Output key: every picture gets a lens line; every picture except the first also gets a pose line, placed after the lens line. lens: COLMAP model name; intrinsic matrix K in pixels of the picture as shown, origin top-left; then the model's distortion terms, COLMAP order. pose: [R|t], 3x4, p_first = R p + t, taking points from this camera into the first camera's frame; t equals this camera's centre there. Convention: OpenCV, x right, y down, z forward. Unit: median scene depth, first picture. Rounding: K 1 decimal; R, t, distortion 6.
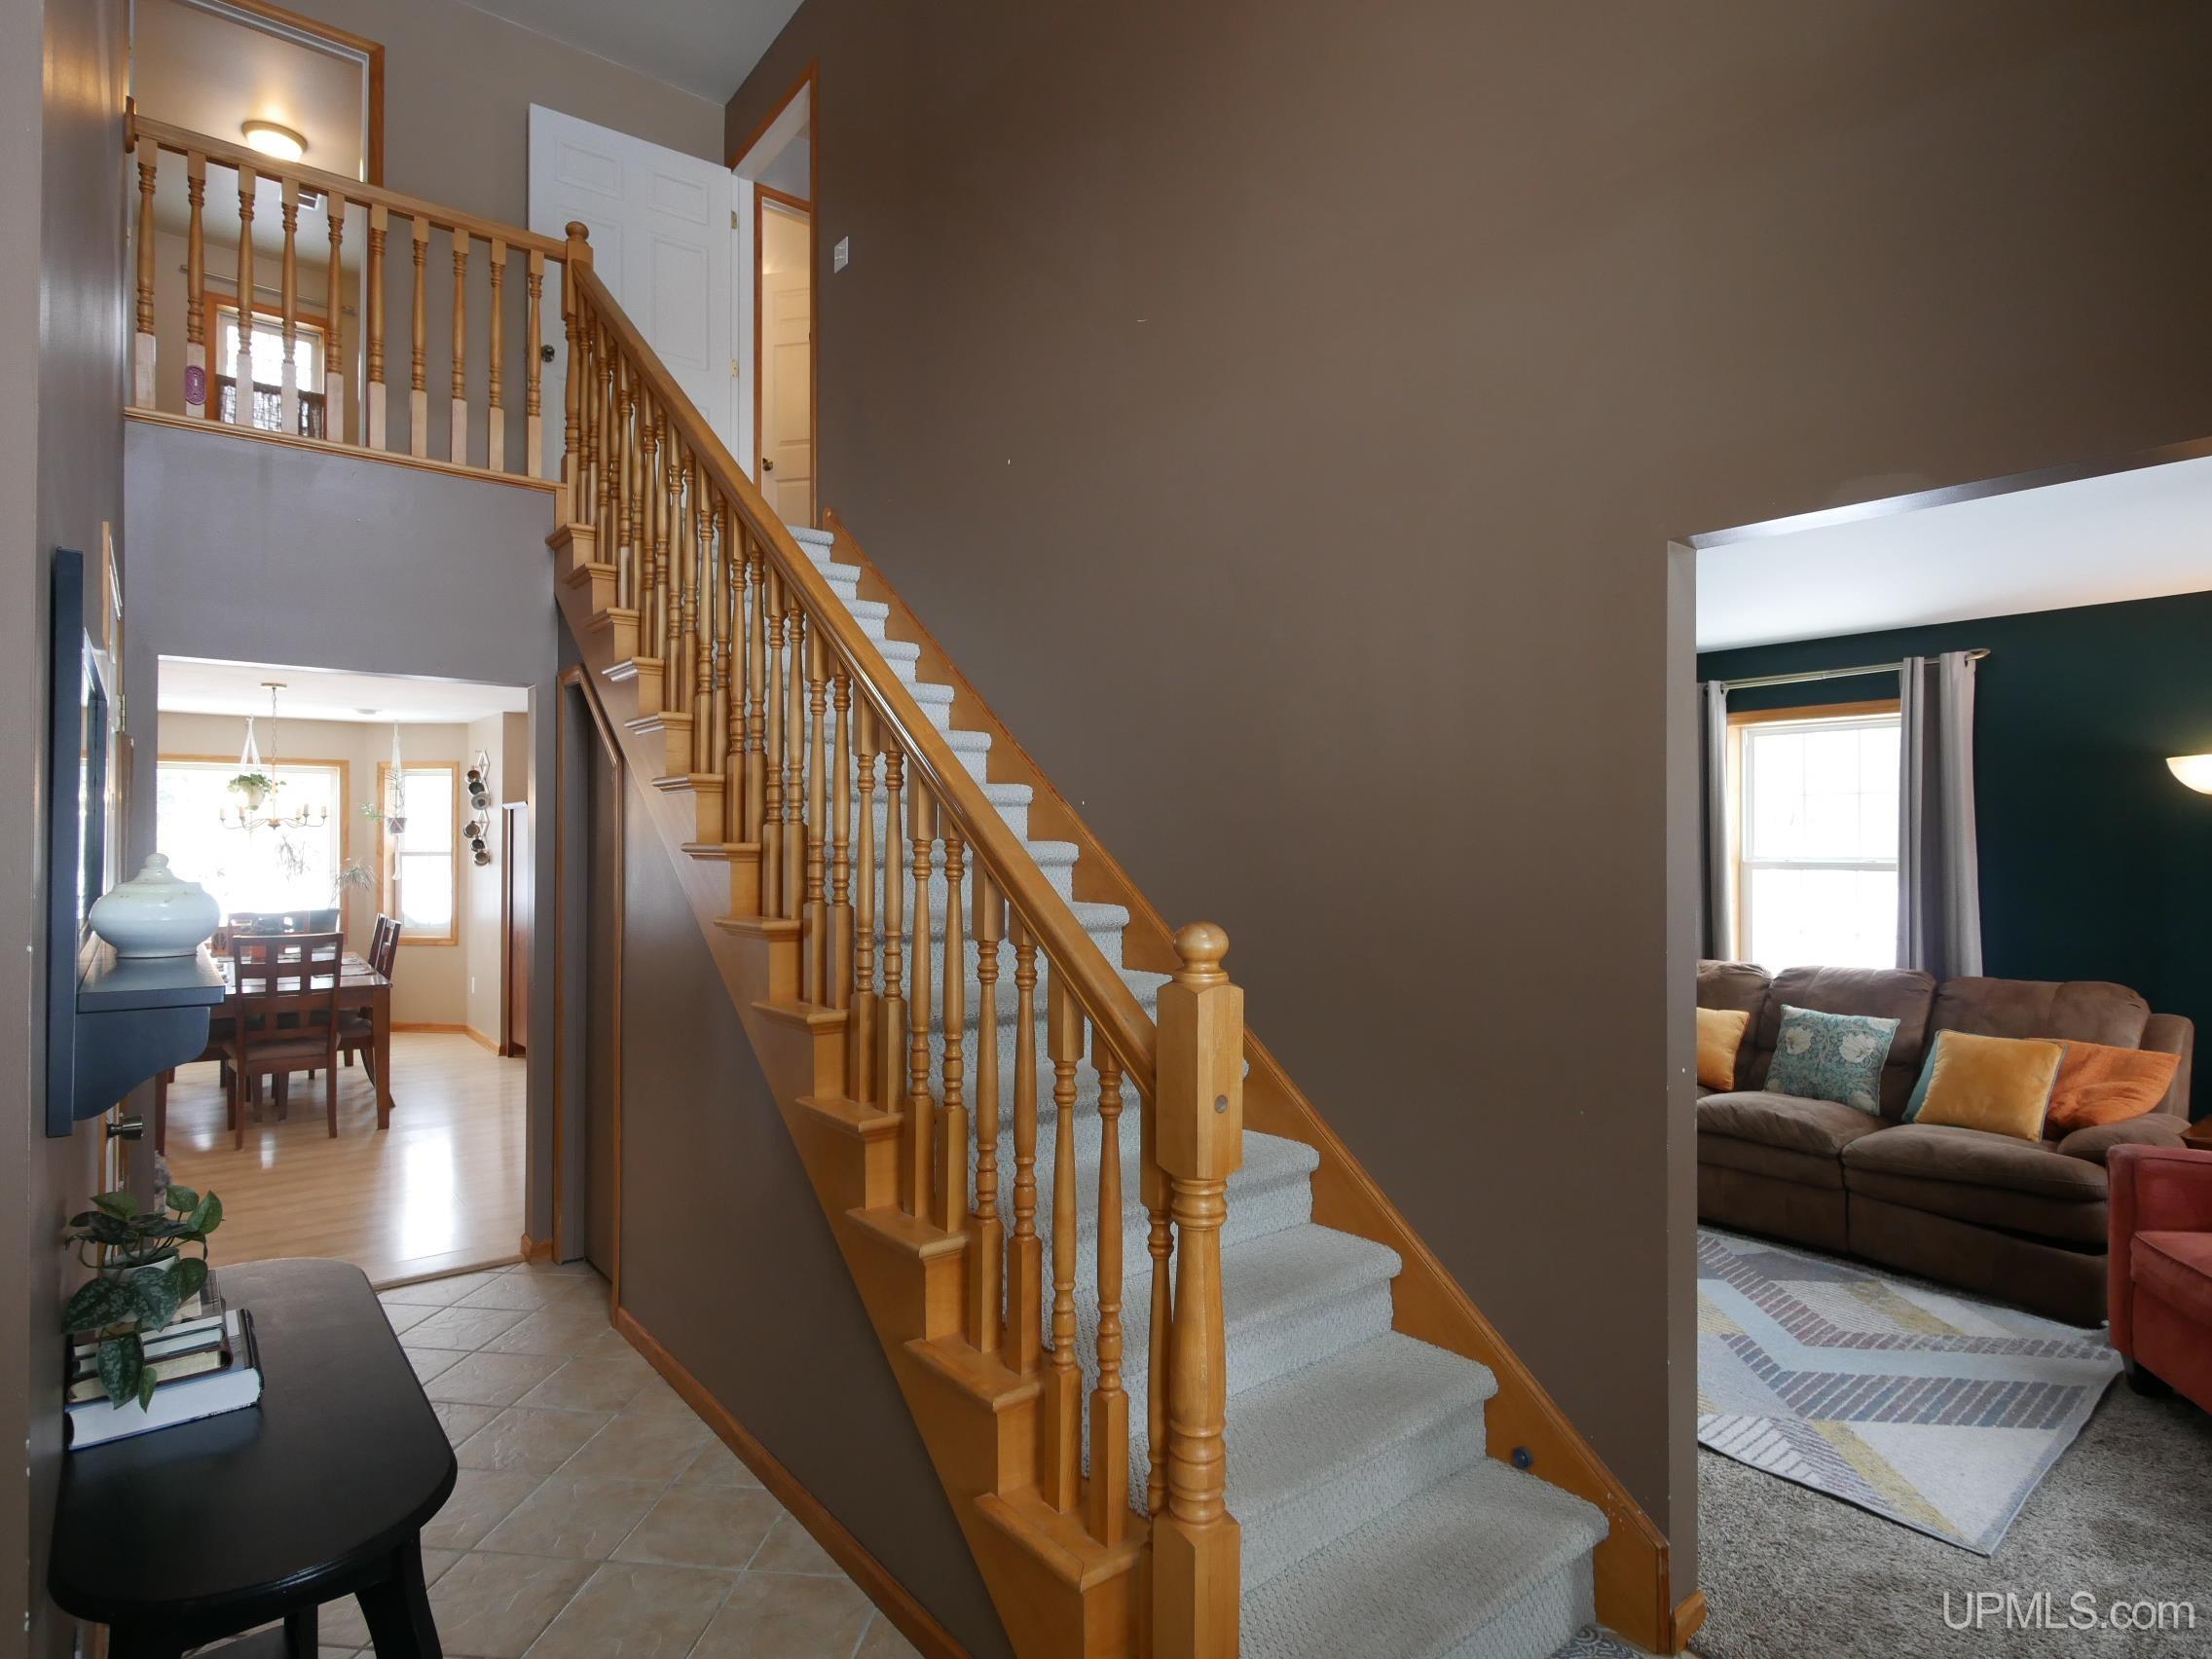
lens RADIAL K [[1158.1, 0, 1102.7], [0, 1158.1, 830.9], [0, 0, 1]] dist [-0.002203, -0.000153]
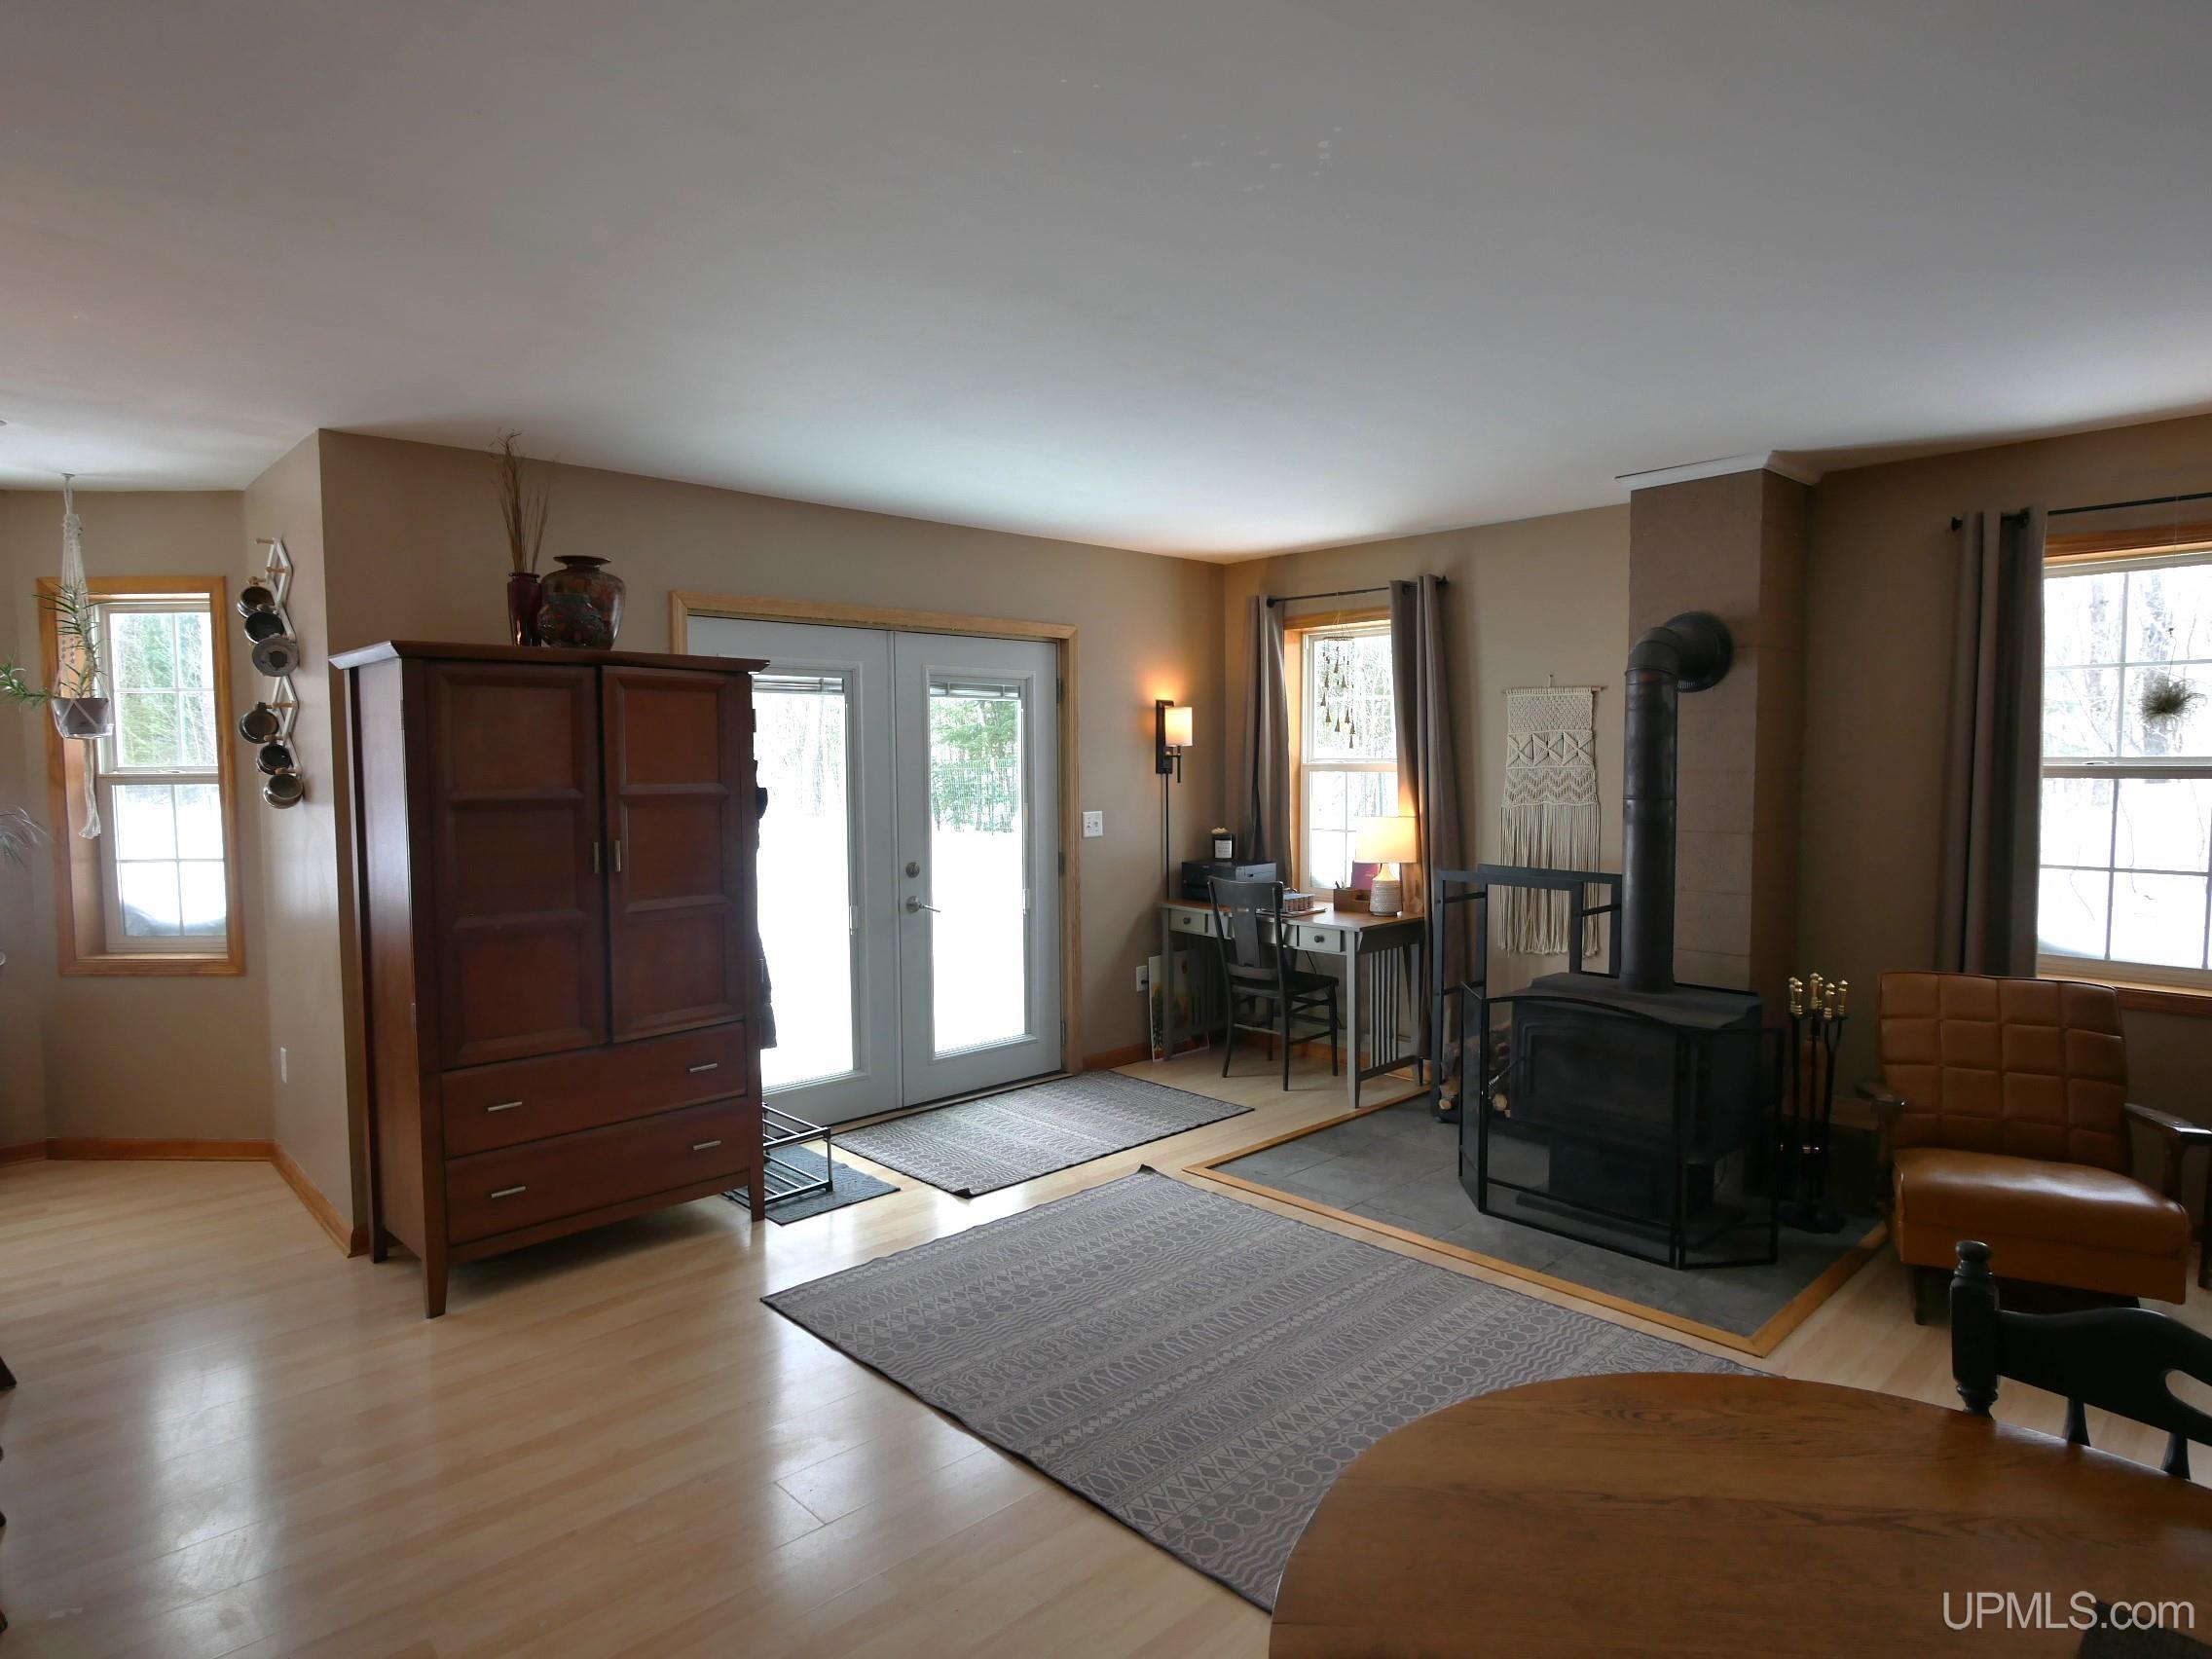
lens RADIAL K [[1270.0, 0, 1102.1], [0, 1270.0, 821.7], [0, 0, 1]] dist [0.021376, 0.000429]
pose [[0.998248, -0.015987, 0.056964, -0.245965], [0.012244, 0.997780, 0.065466, 0.007996], [-0.057884, -0.064653, 0.996228, 0.478042]]
